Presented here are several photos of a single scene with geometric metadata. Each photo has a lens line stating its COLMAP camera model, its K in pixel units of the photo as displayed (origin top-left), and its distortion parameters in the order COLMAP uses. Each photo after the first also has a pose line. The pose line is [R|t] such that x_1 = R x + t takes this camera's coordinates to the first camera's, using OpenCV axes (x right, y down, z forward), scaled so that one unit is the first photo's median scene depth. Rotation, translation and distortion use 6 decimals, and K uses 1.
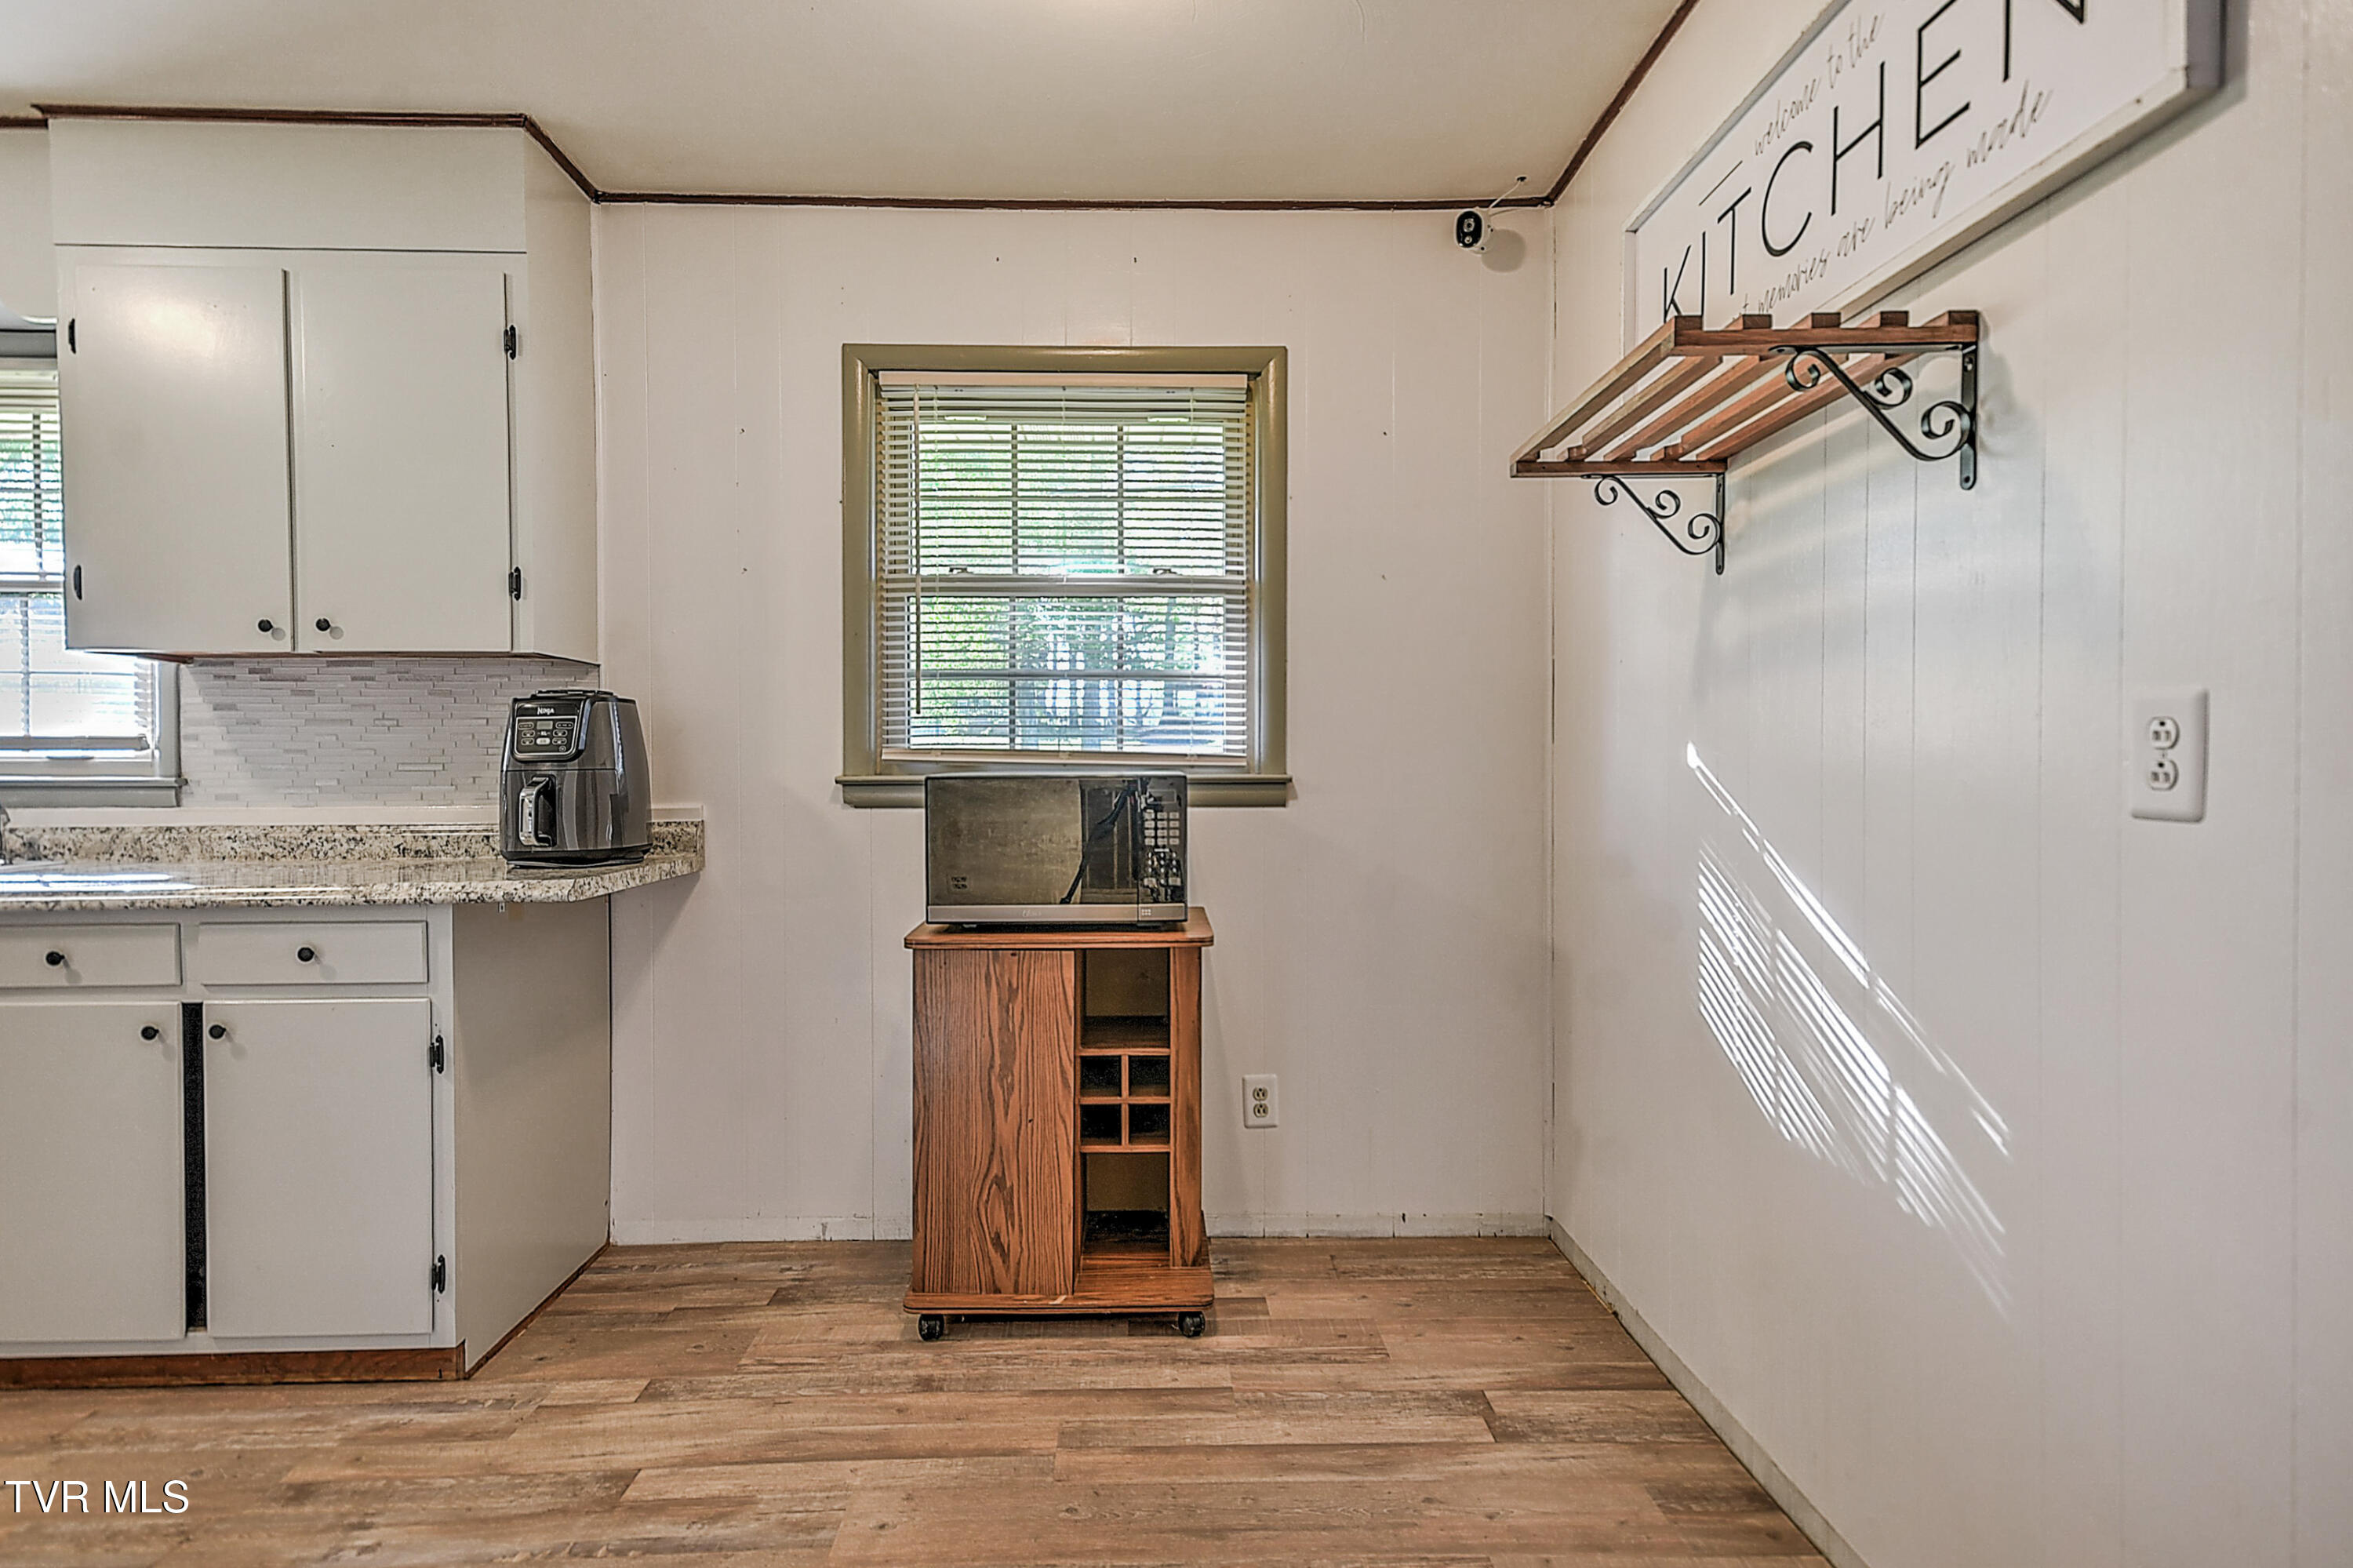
lens RADIAL K [[1183.6, 0, 1173.1], [0, 1183.6, 794.4], [0, 0, 1]] dist [0.017368, -0.000890]
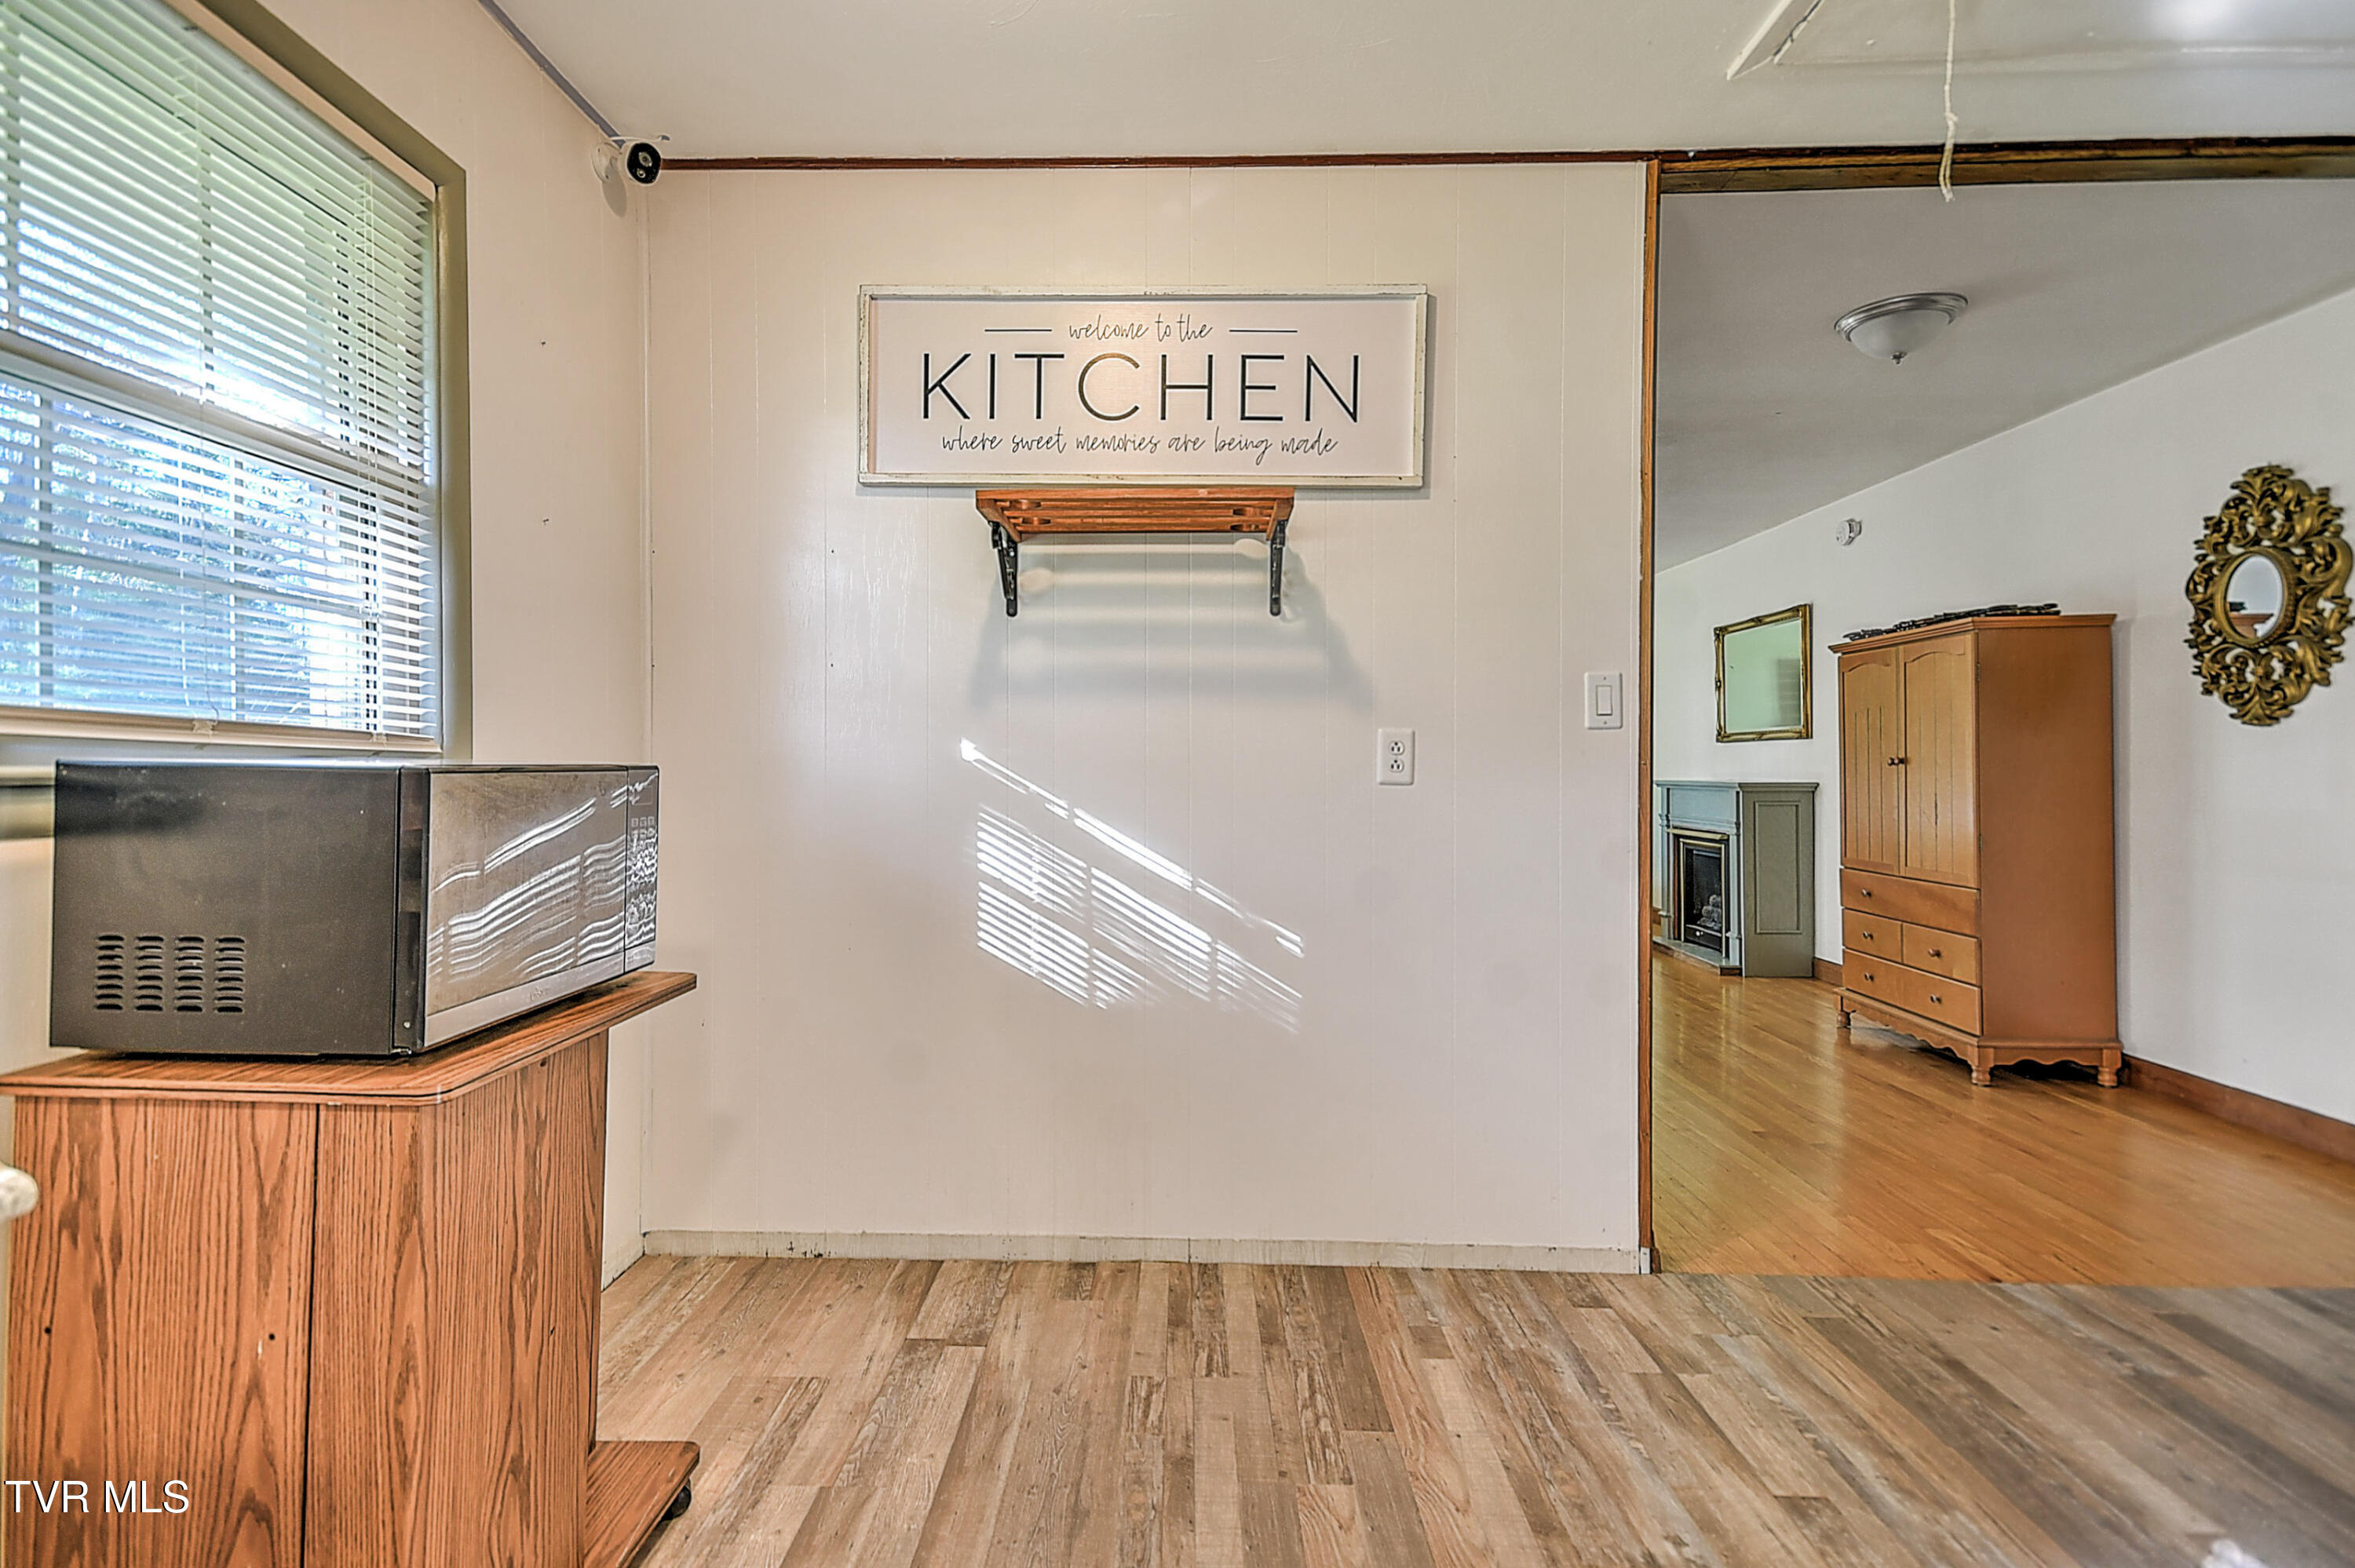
lens RADIAL K [[1131.7, 0, 1170.4], [0, 1131.7, 775.4], [0, 0, 1]] dist [0.013184, -0.000289]
pose [[0.041281, -0.006345, 0.999127, -0.778660], [0.018589, 0.999812, 0.005582, -0.008338], [-0.998975, 0.018343, 0.041391, 0.737284]]
